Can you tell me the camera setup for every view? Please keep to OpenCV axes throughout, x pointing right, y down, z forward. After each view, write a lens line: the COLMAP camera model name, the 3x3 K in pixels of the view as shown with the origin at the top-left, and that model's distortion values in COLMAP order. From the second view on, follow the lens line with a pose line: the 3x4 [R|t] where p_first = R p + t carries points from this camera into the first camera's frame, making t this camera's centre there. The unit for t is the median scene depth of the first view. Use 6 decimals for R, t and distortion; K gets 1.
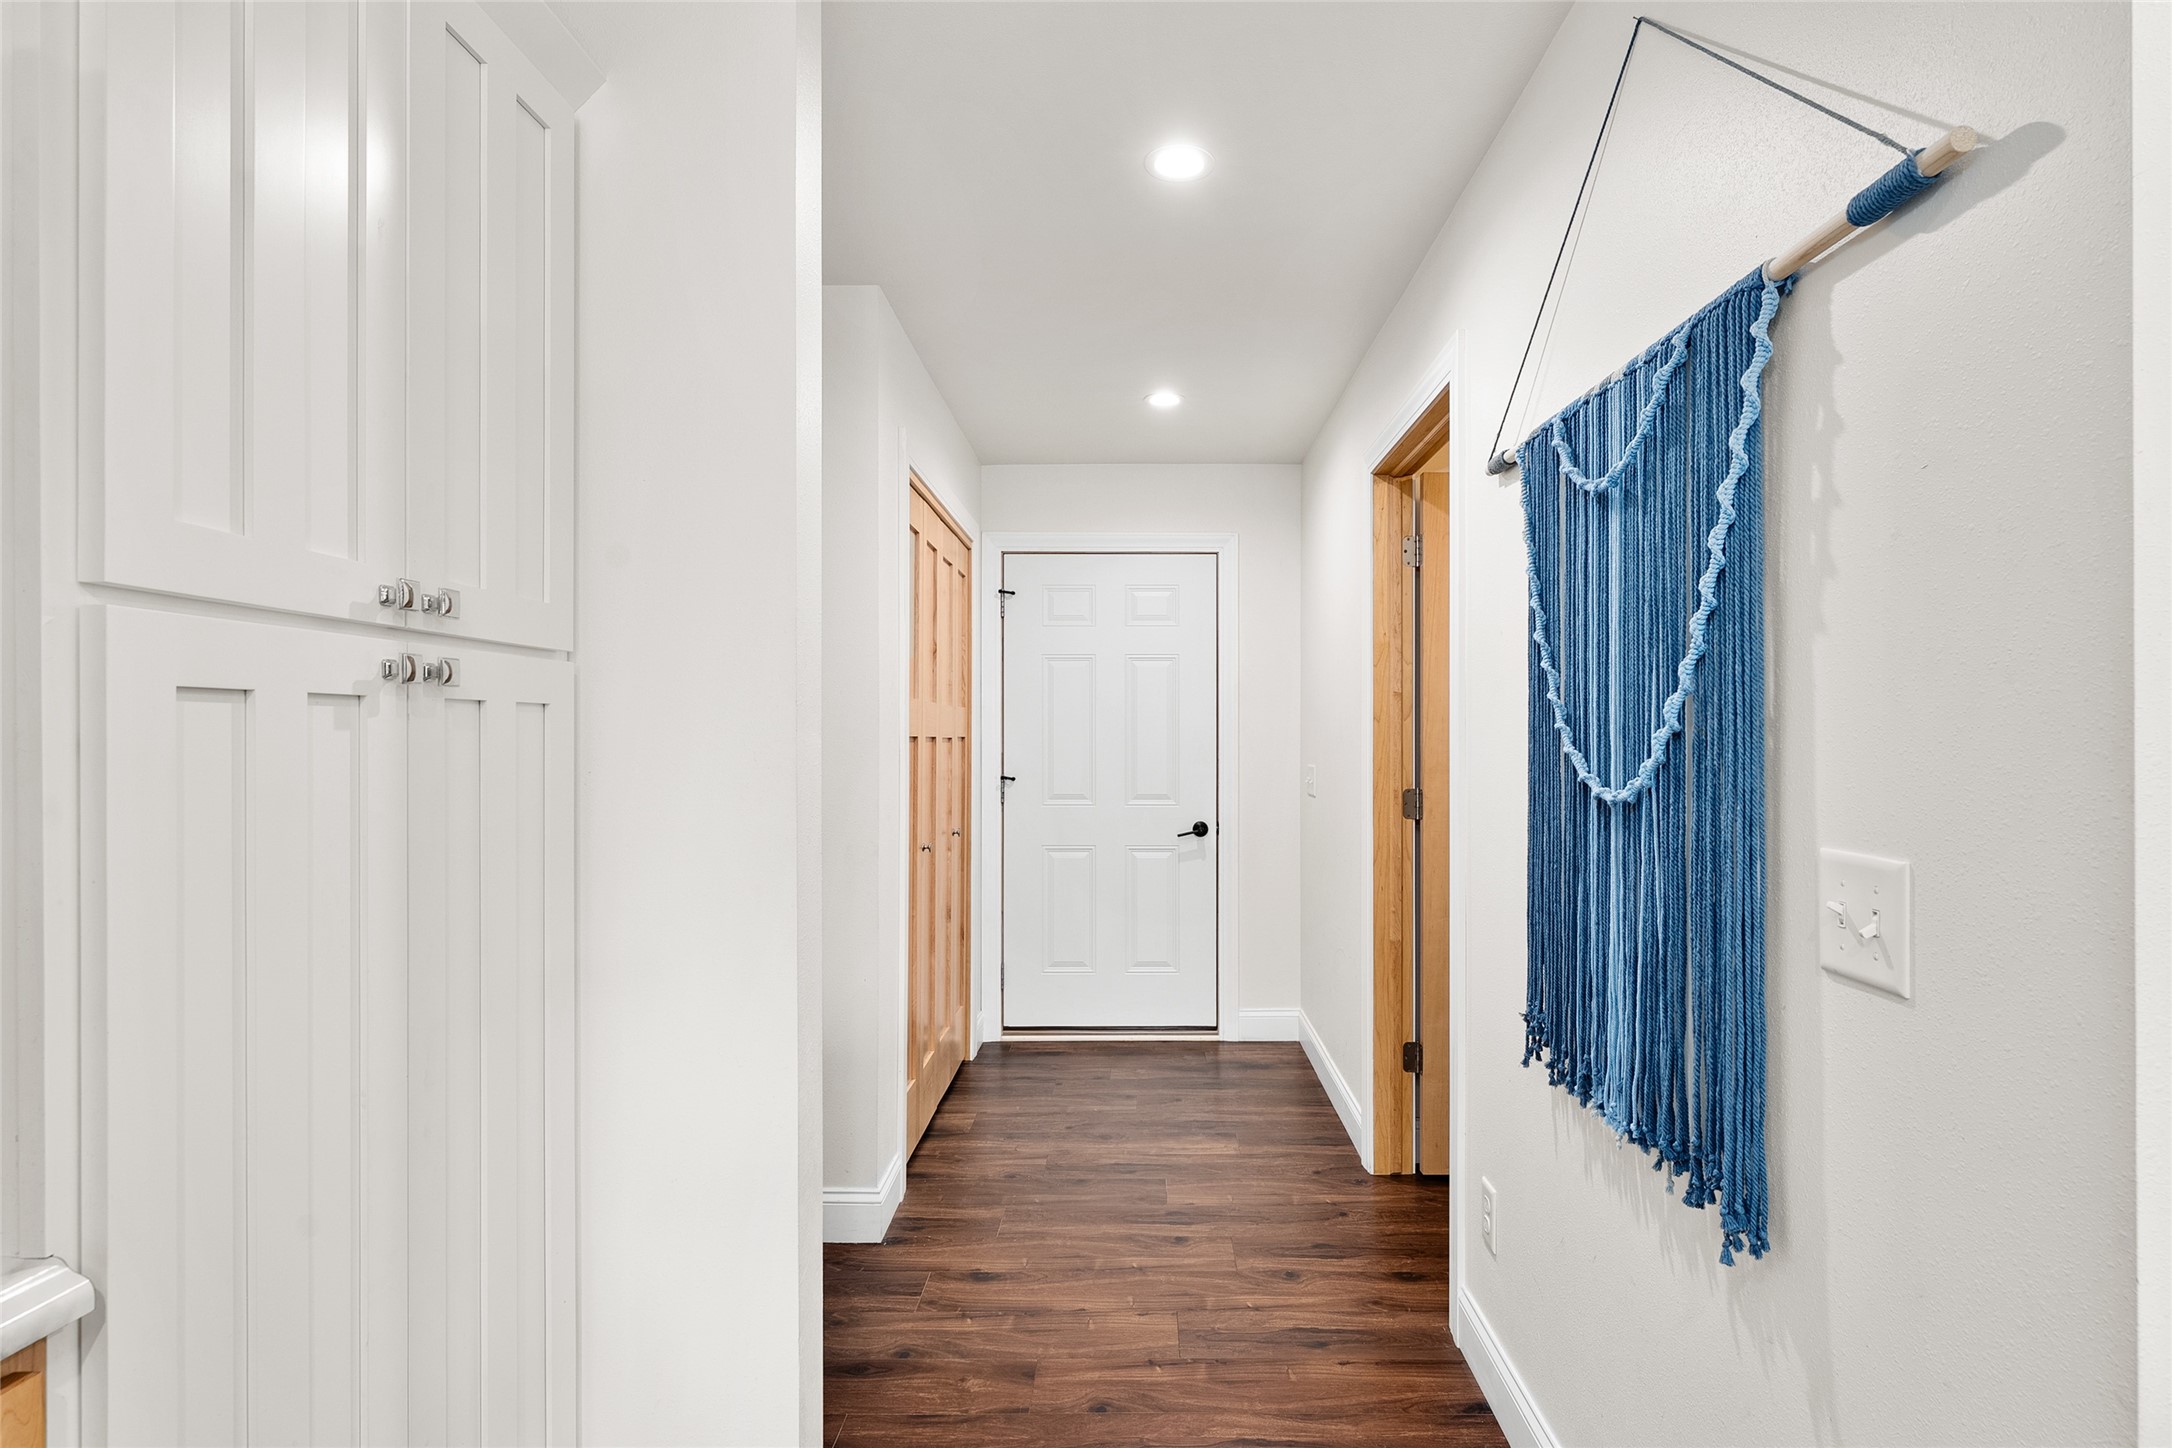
lens RADIAL K [[1080.0, 0, 1131.5], [0, 1080.0, 731.1], [0, 0, 1]] dist [0.000143, 0.000030]
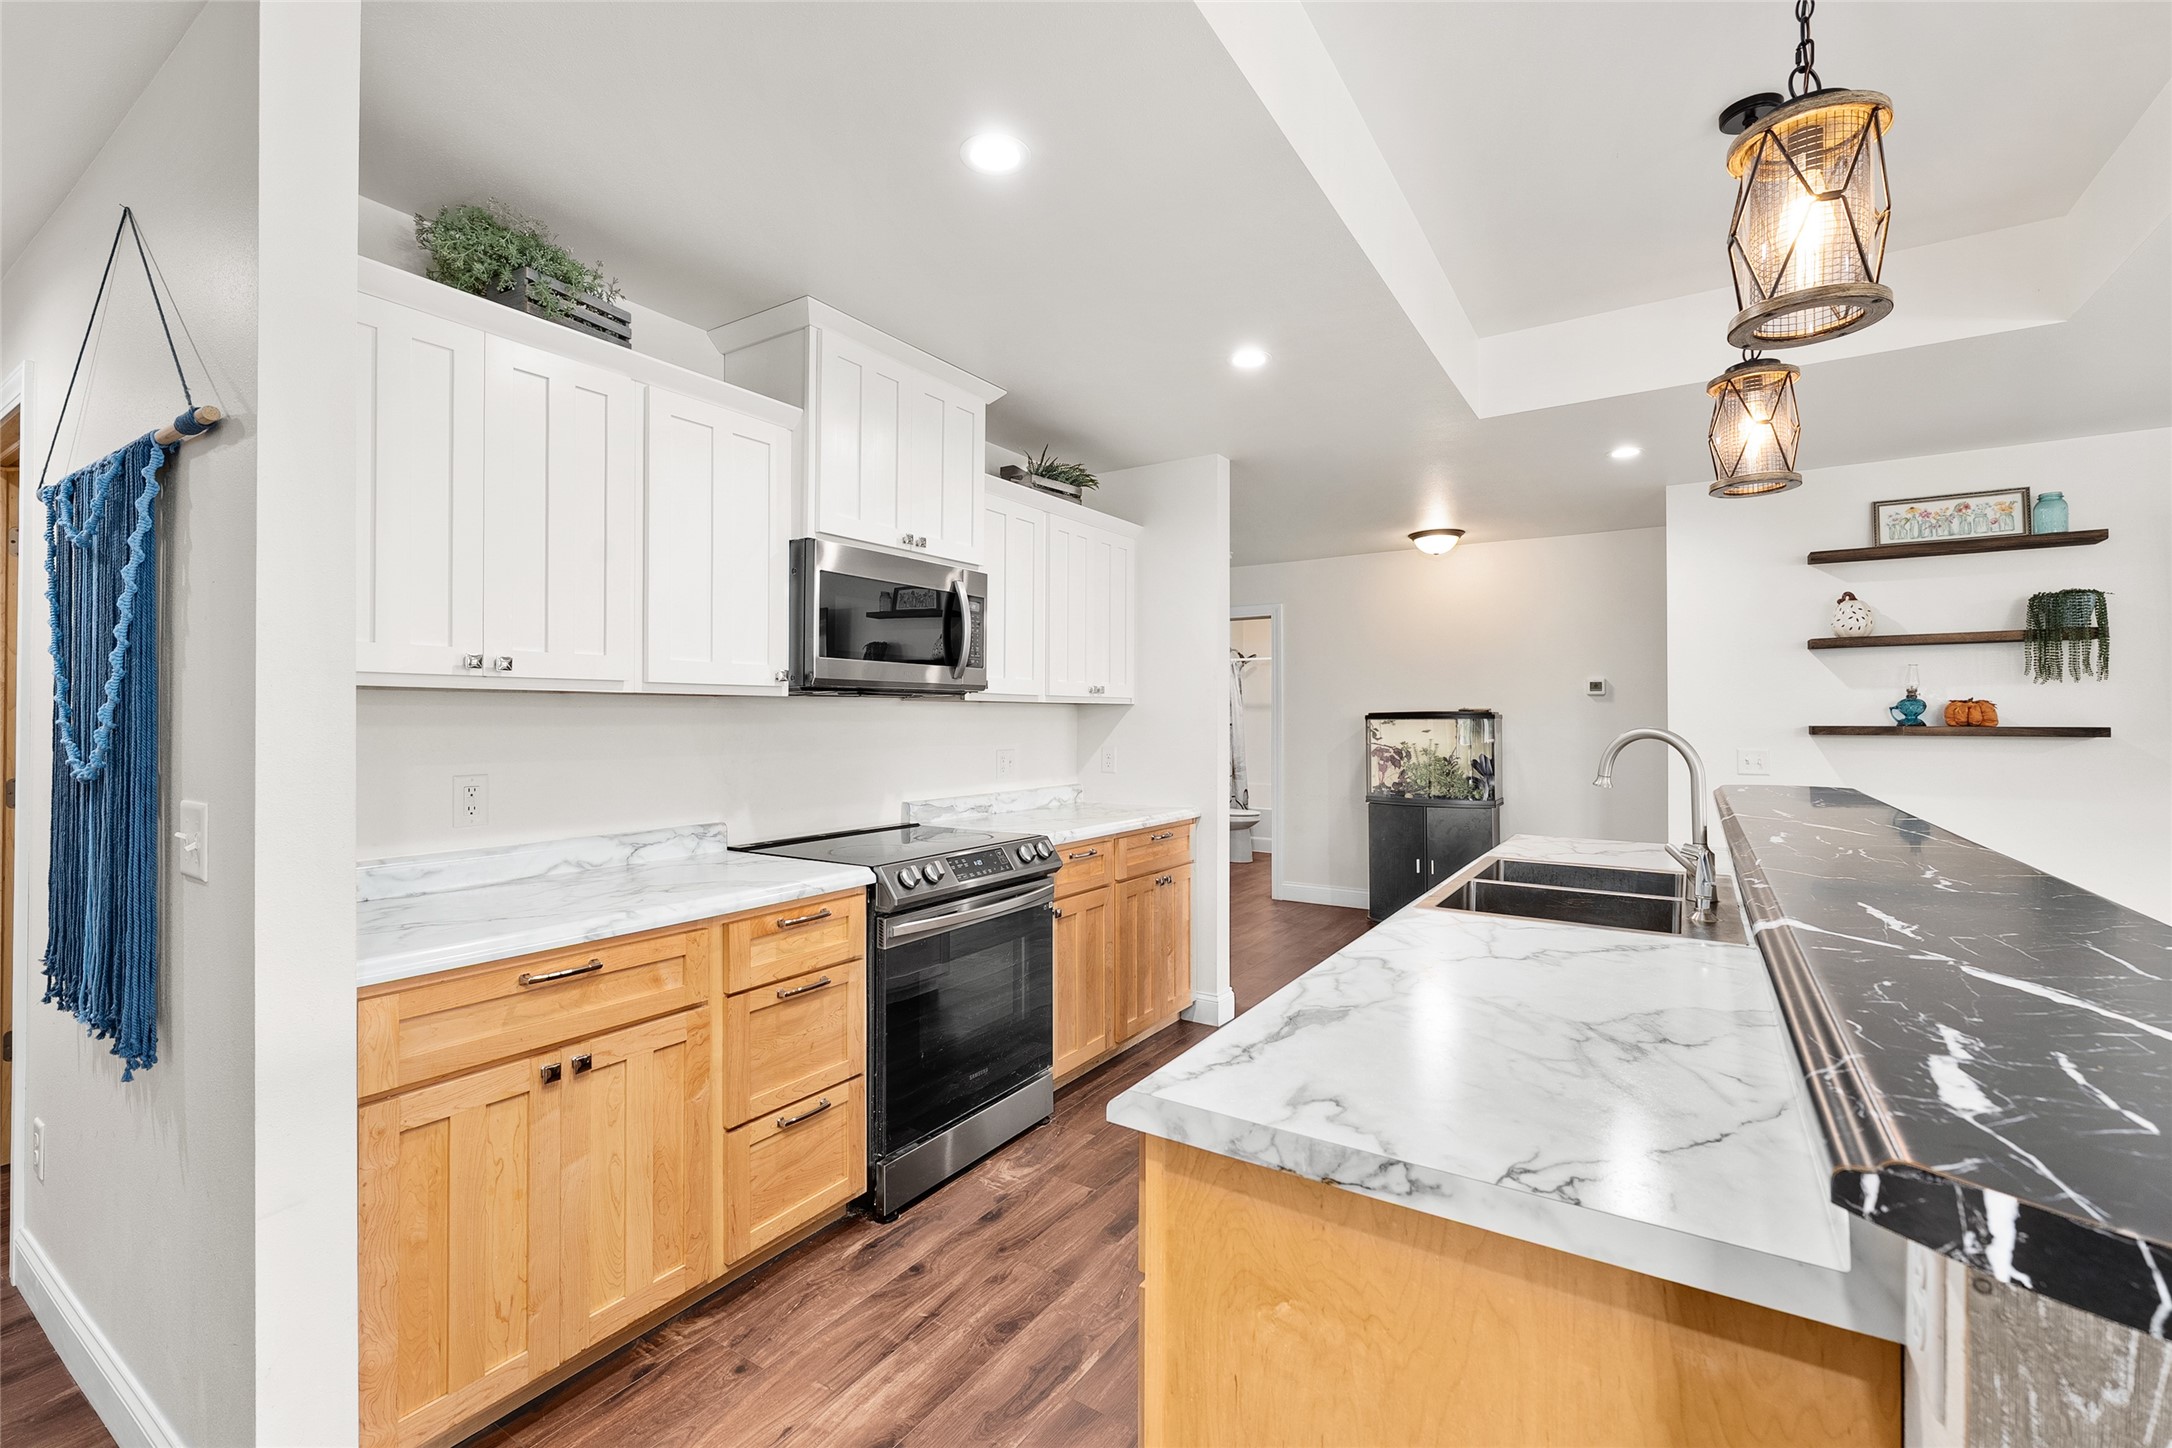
lens RADIAL K [[930.7, 0, 1079.6], [0, 930.7, 709.5], [0, 0, 1]] dist [-0.001318, -0.000191]
pose [[0.540242, 0.006156, 0.841487, 0.071589], [-0.002868, 0.999981, -0.005474, -0.010380], [-0.841505, 0.000544, 0.540249, -0.344454]]
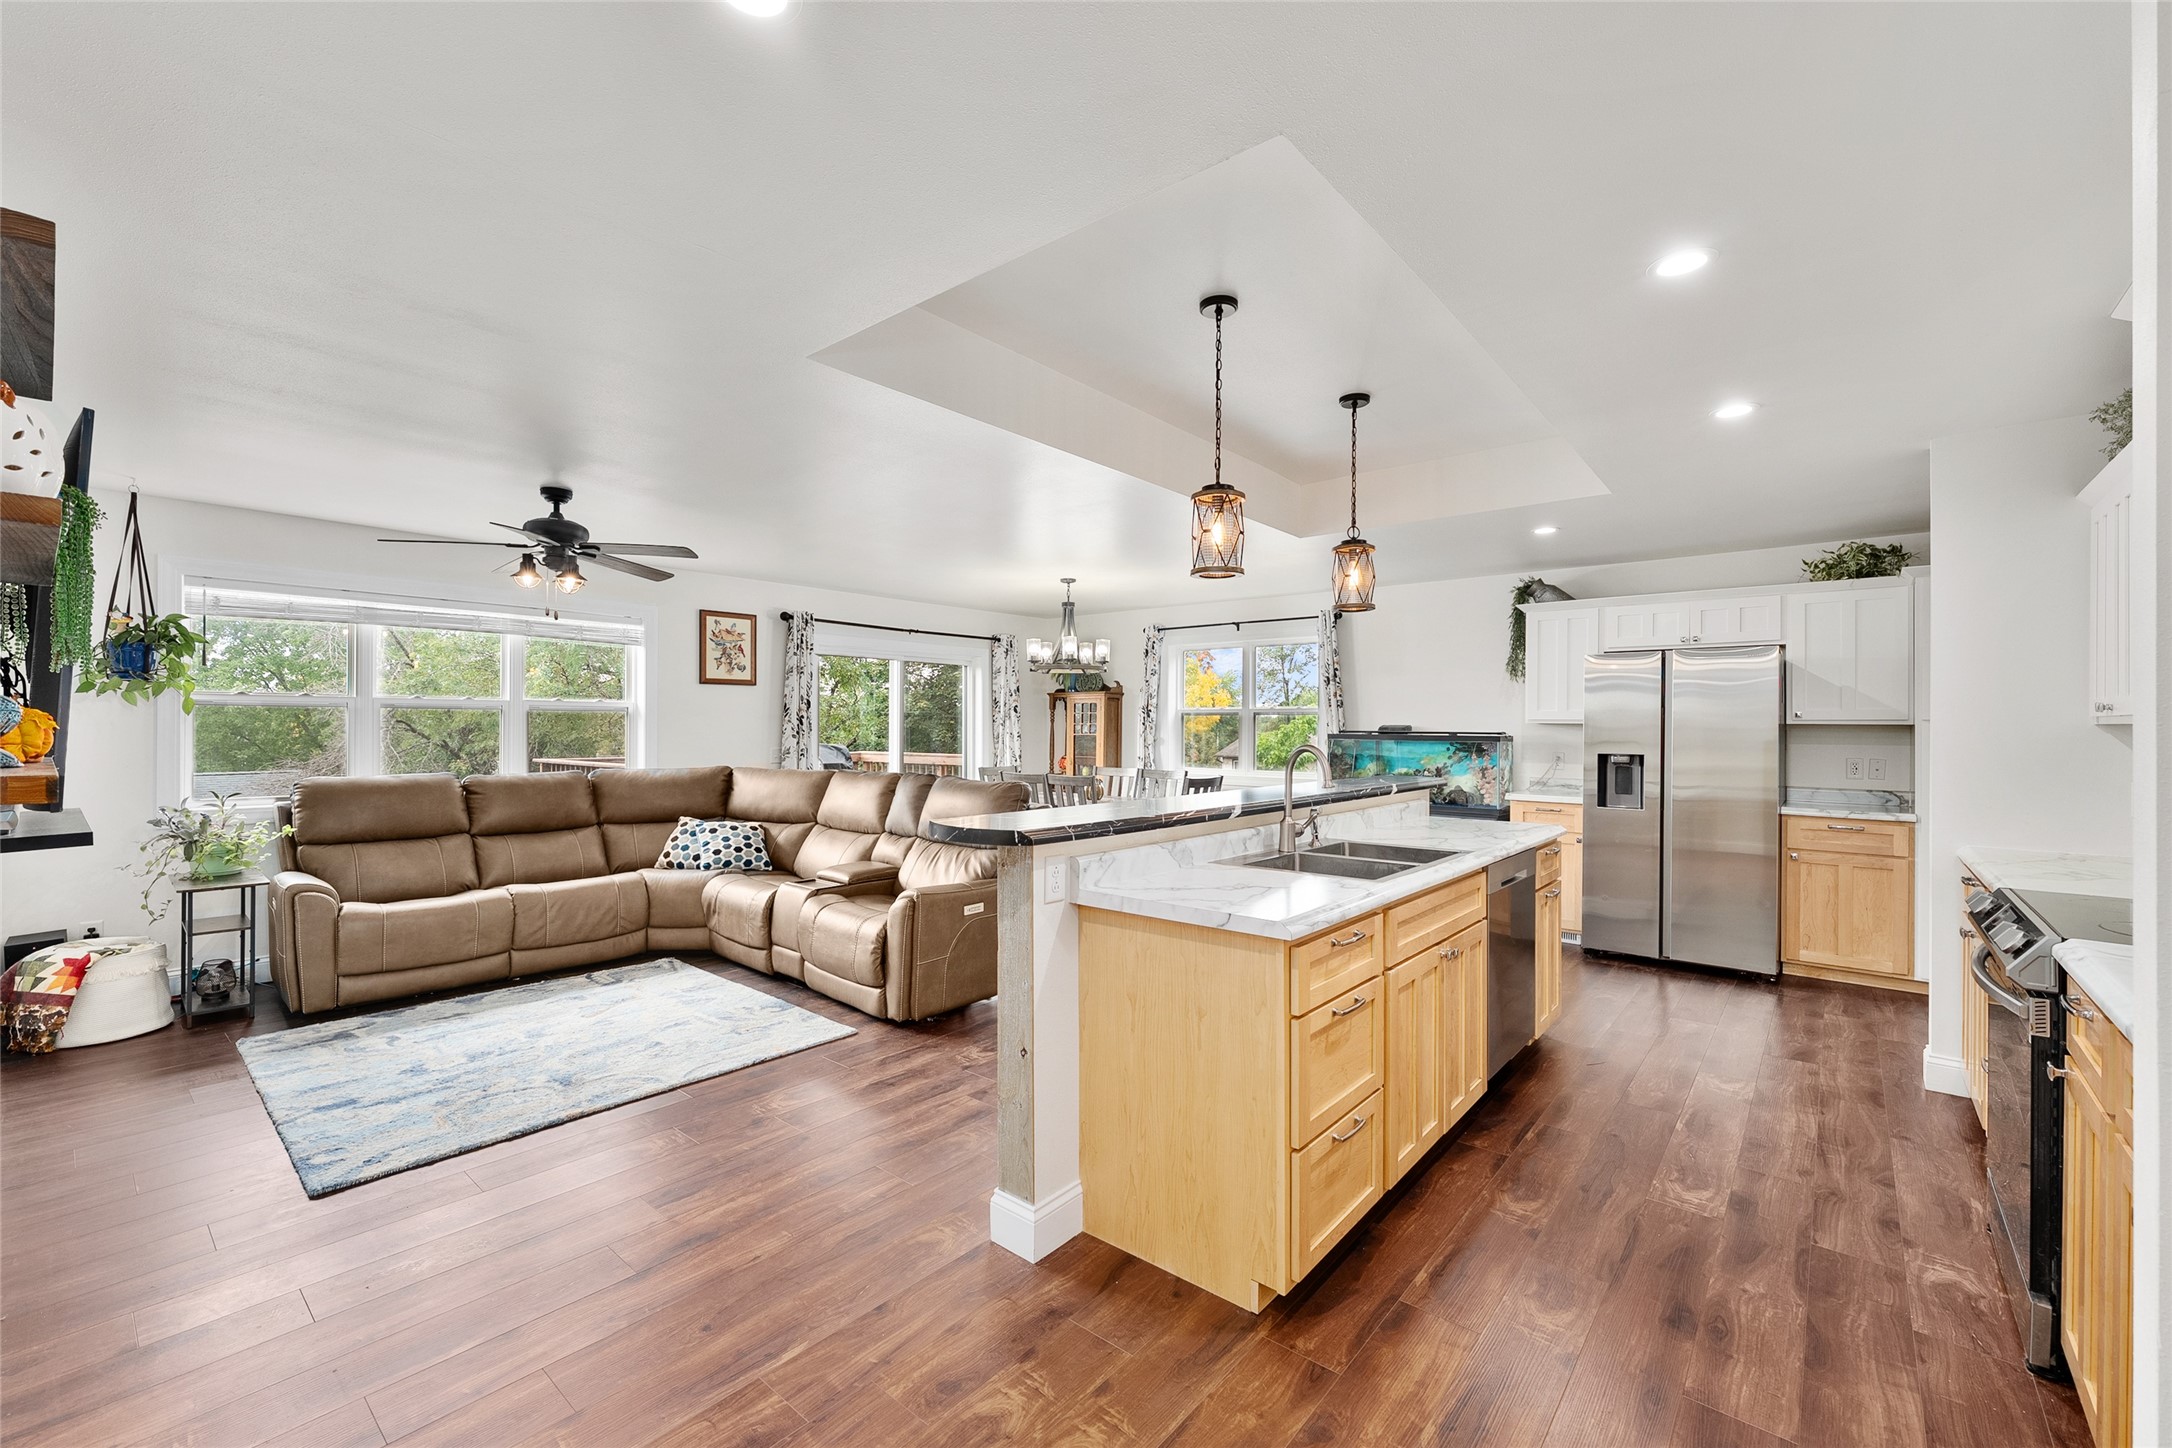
lens RADIAL K [[889.5, 0, 1083.2], [0, 889.5, 725.2], [0, 0, 1]] dist [0.000929, -0.000125]
pose [[-0.641761, -0.005006, -0.766889, 1.928746], [-0.002601, 0.999987, -0.004351, -0.019913], [0.766900, -0.000797, -0.641766, 0.149796]]
